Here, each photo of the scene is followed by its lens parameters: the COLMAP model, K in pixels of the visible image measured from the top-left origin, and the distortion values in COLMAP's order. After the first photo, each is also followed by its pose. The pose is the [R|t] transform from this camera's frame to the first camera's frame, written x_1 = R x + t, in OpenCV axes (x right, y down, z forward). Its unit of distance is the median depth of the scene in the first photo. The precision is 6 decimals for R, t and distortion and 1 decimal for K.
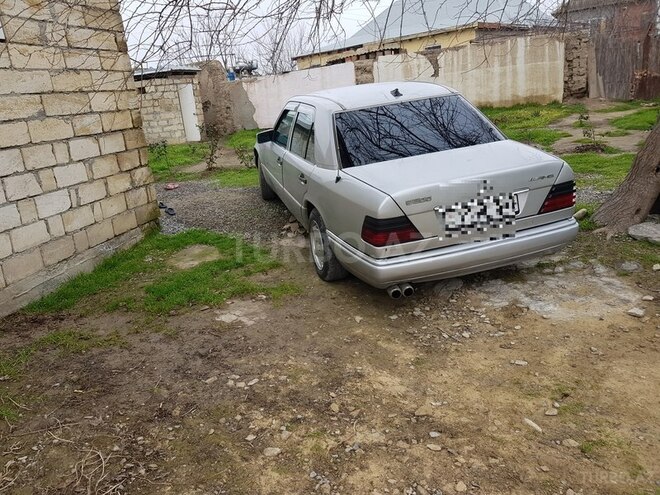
lens RADIAL K [[506.6, 0, 323.3], [0, 506.6, 254.5], [0, 0, 1]] dist [0.072944, -0.146523]
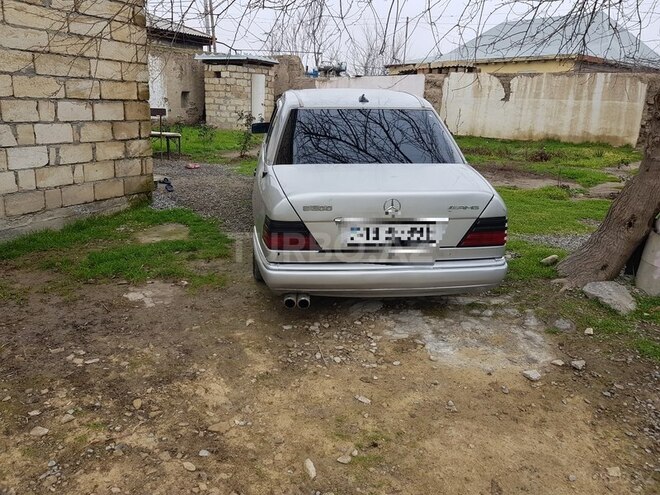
lens RADIAL K [[509.3, 0, 330.0], [0, 509.3, 247.5], [0, 0, 1]] dist [0.071414, -0.133803]
pose [[0.975638, 0.178431, -0.127640, 0.244339], [-0.181601, 0.983279, -0.013553, -0.018498], [0.123088, 0.036403, 0.991728, 0.052734]]
